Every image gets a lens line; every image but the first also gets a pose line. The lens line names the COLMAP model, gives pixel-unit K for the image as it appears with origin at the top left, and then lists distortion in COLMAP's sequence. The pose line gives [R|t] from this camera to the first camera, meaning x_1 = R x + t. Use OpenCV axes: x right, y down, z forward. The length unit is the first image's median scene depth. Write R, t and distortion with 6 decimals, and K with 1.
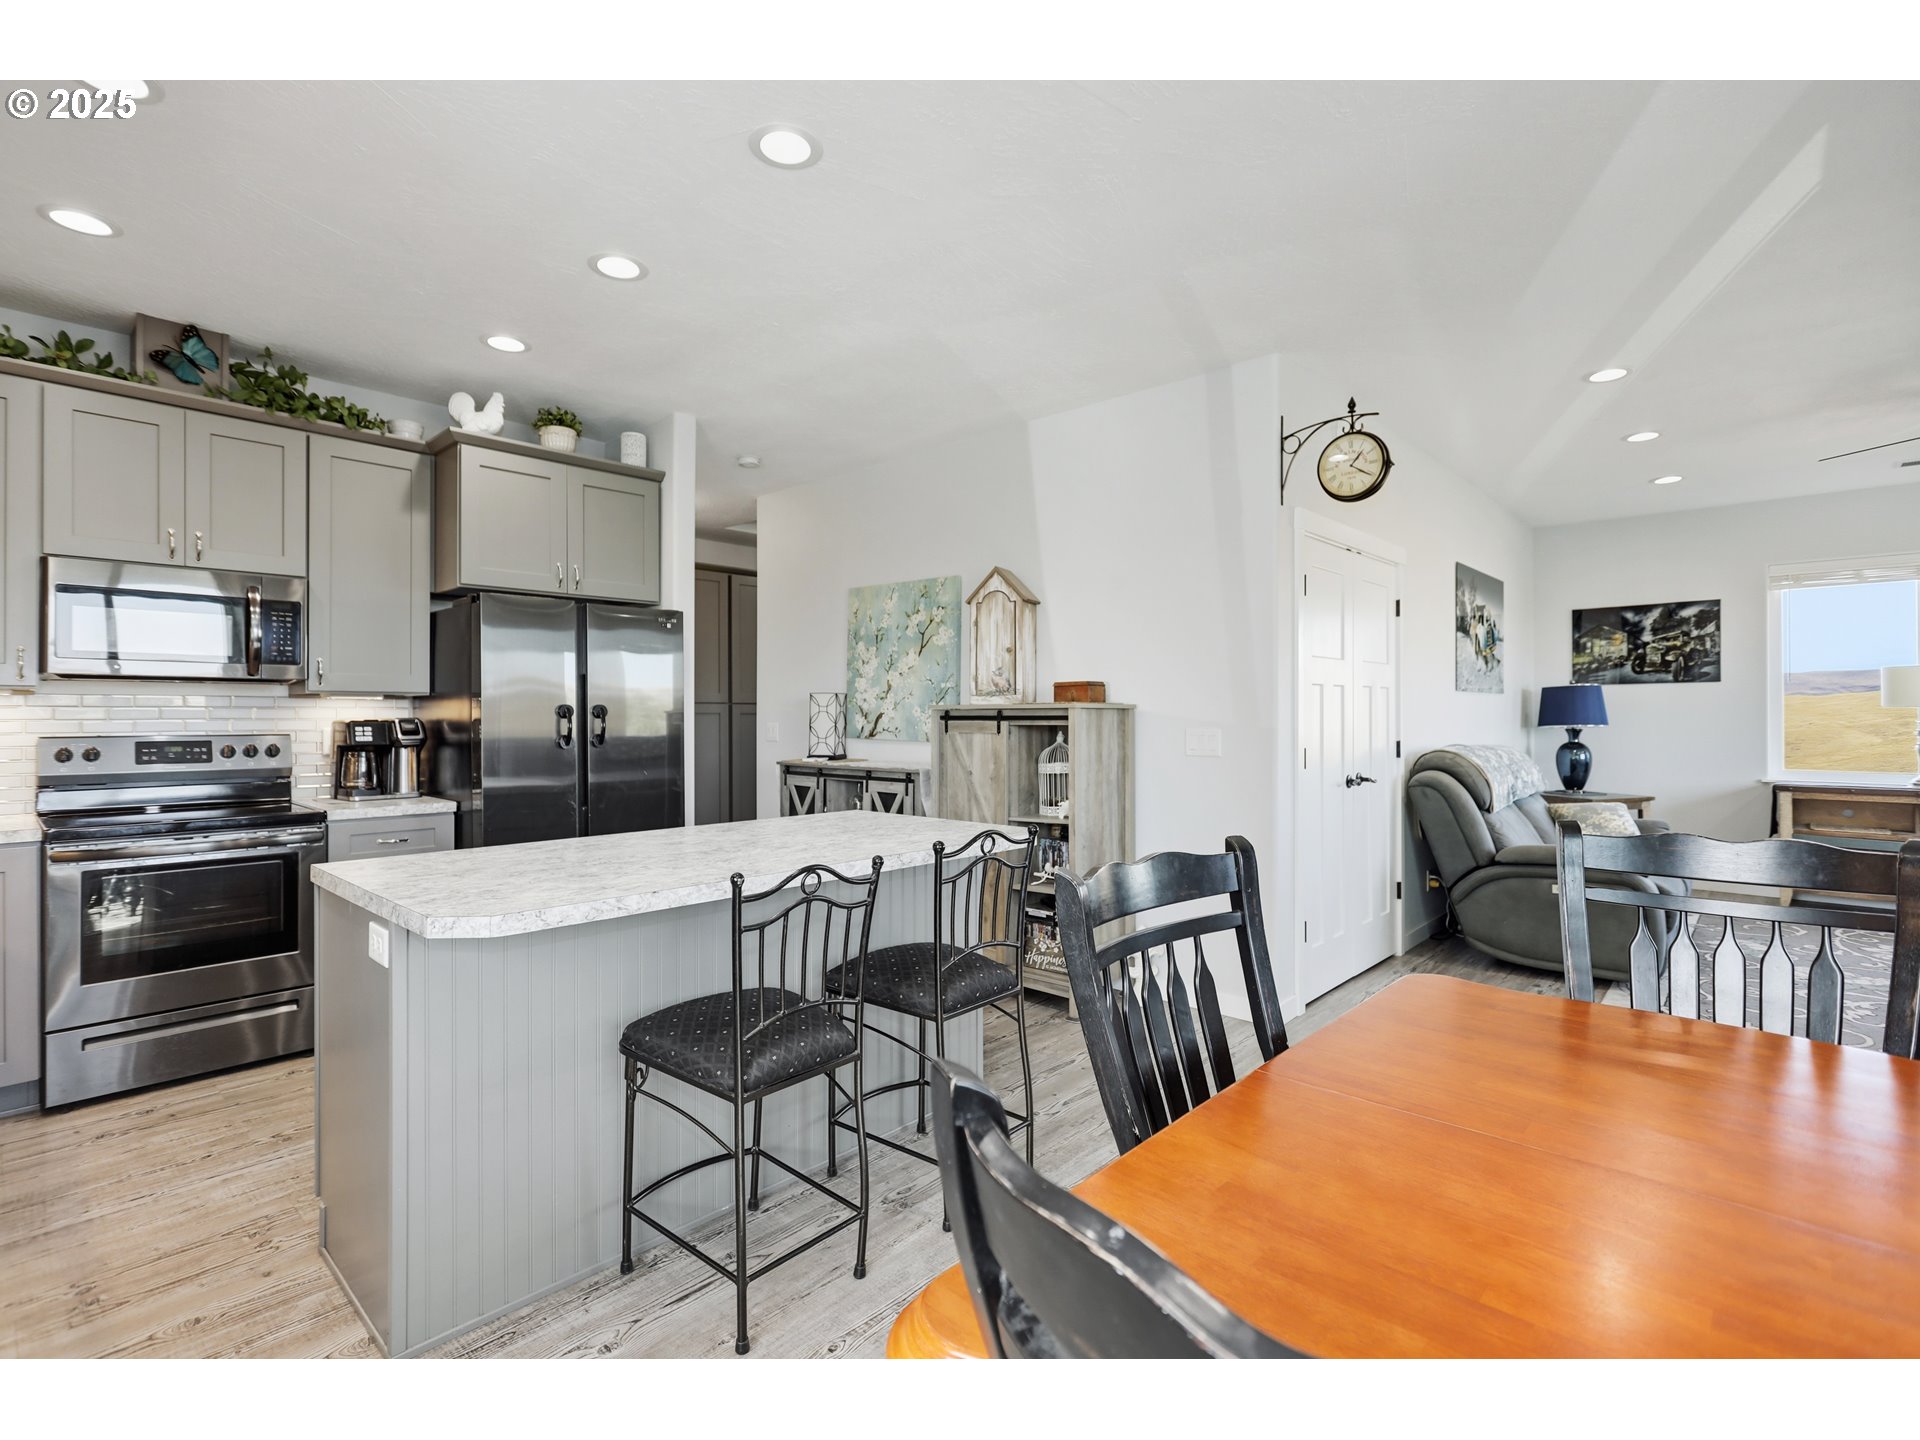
lens RADIAL K [[908.9, 0, 964.0], [0, 908.9, 712.6], [0, 0, 1]] dist [-0.001742, 0.000994]
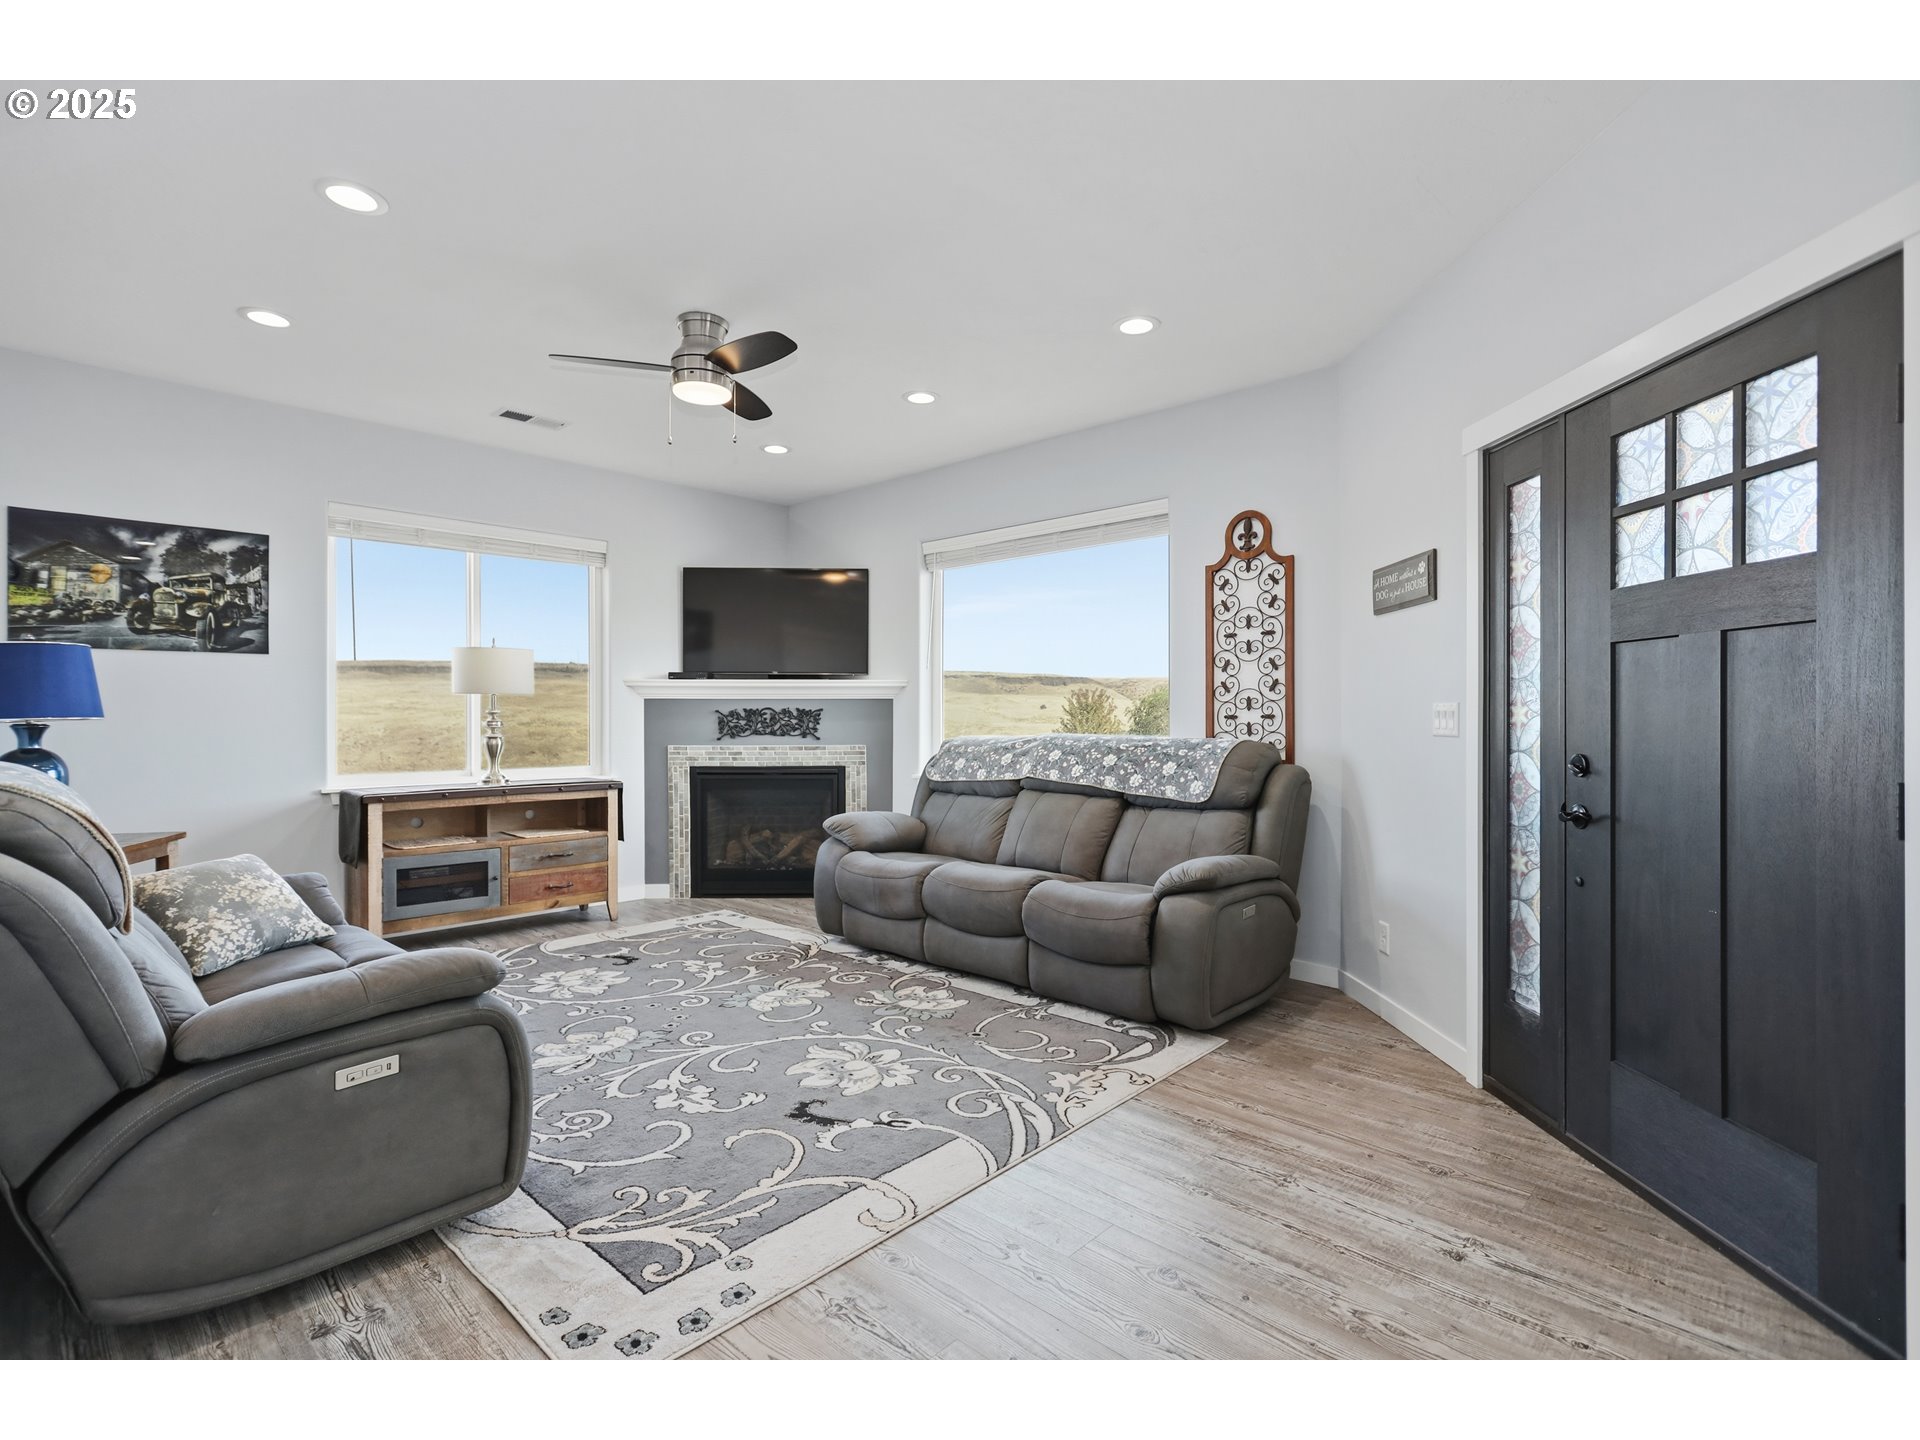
lens RADIAL K [[908.9, 0, 964.0], [0, 908.9, 712.6], [0, 0, 1]] dist [-0.001742, 0.000994]
pose [[0.007212, 0.002810, 0.999970, 0.141009], [-0.003031, 0.999992, -0.002788, 0.011191], [-0.999969, -0.003011, 0.007220, 0.460750]]
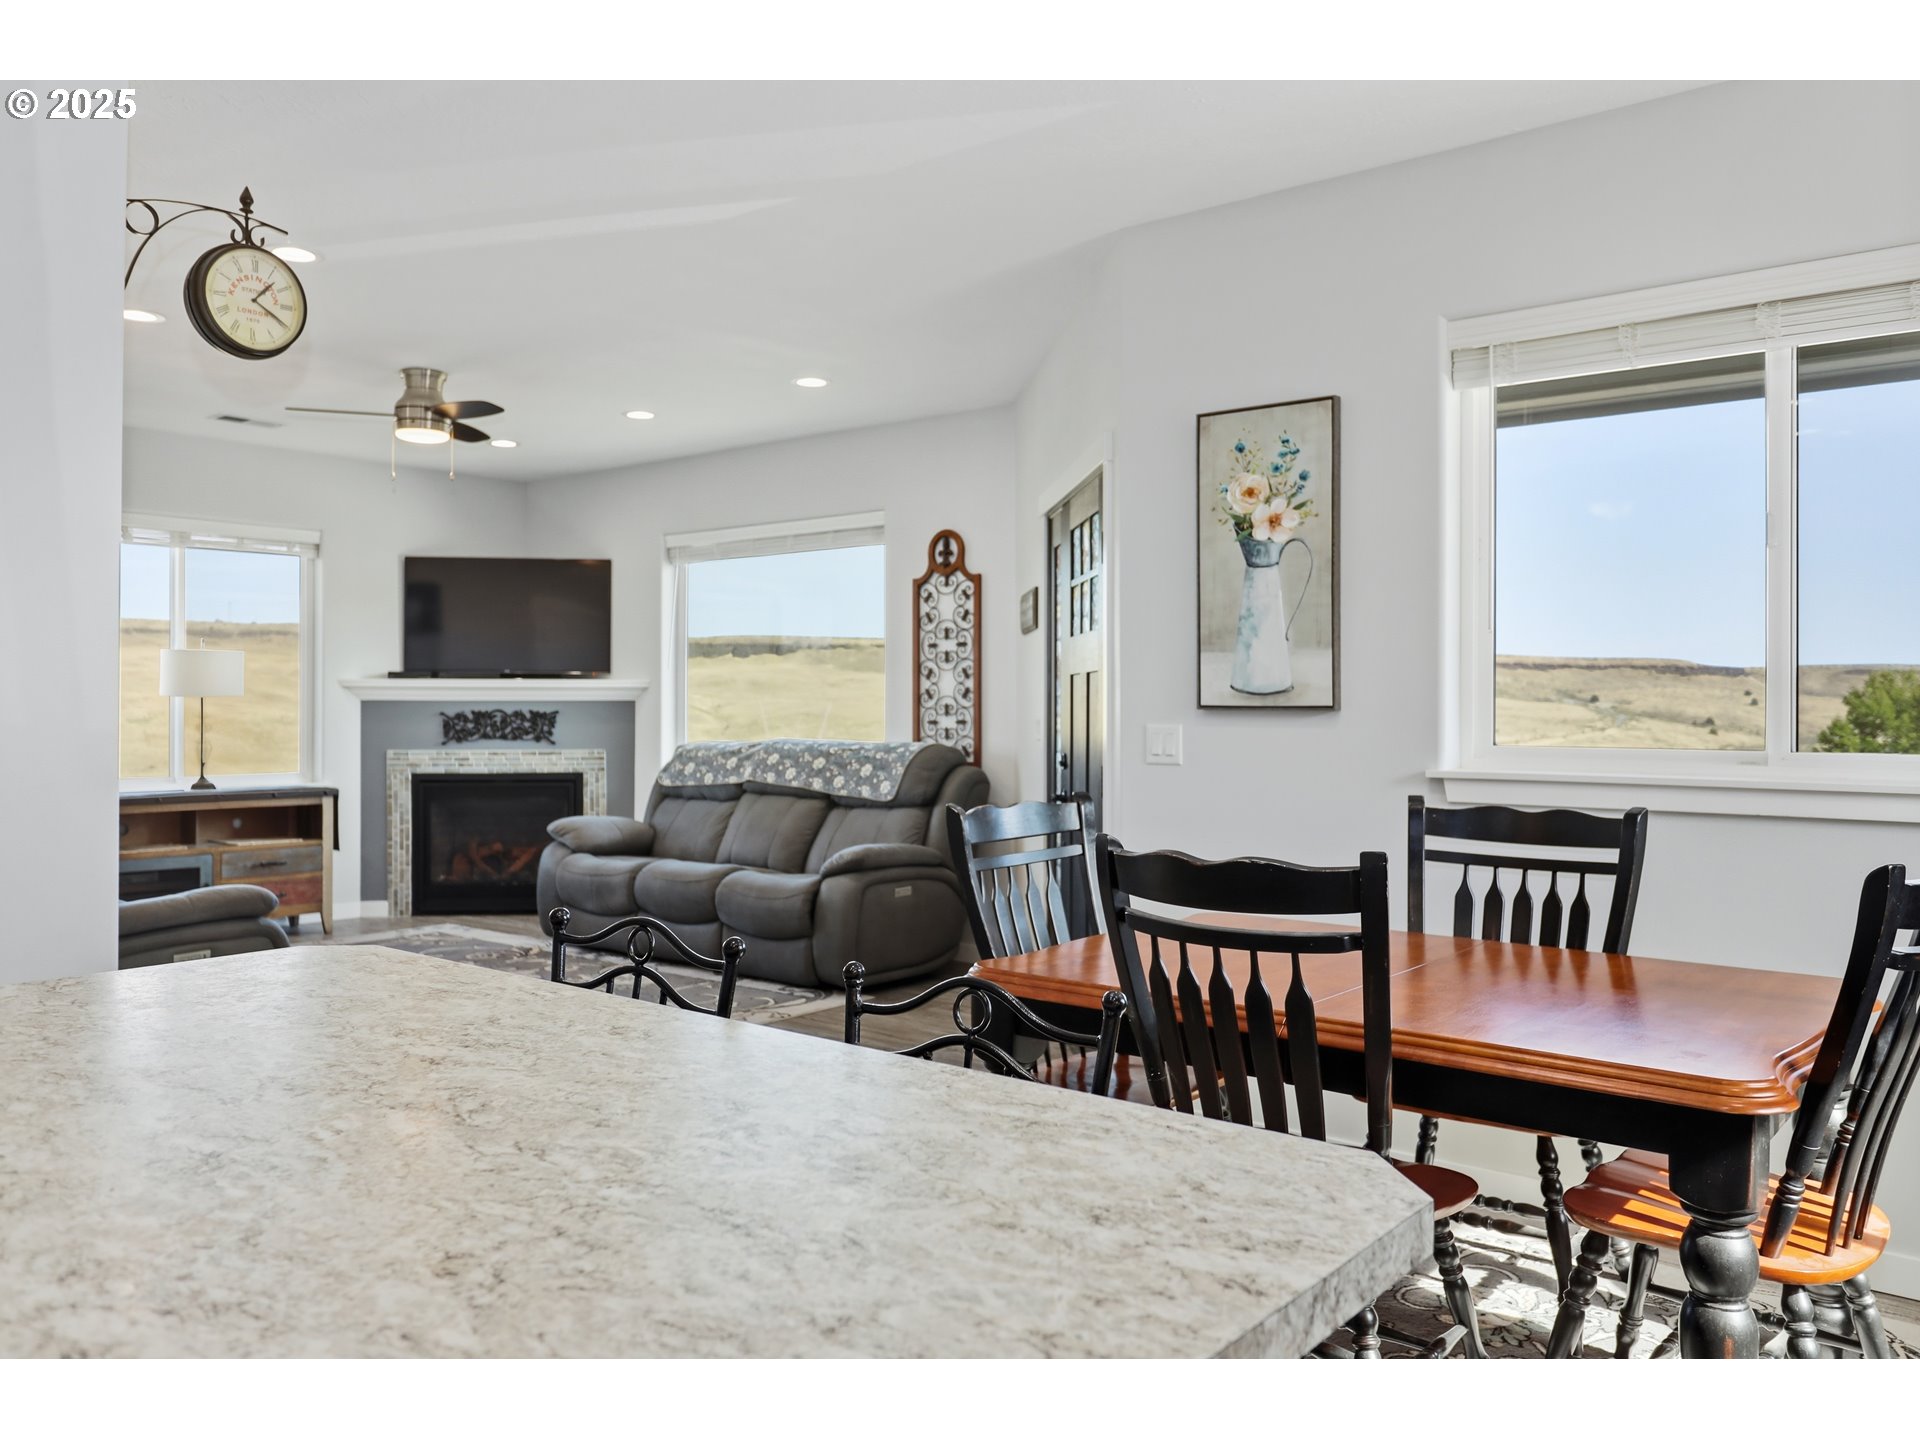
lens RADIAL K [[1425.3, 0, 962.0], [0, 1425.3, 690.5], [0, 0, 1]] dist [0.003412, 0.002812]
pose [[-0.065295, 0.011735, 0.997797, -0.305367], [-0.004478, 0.999917, -0.012053, 0.000412], [-0.997856, -0.005255, -0.065237, 0.318568]]
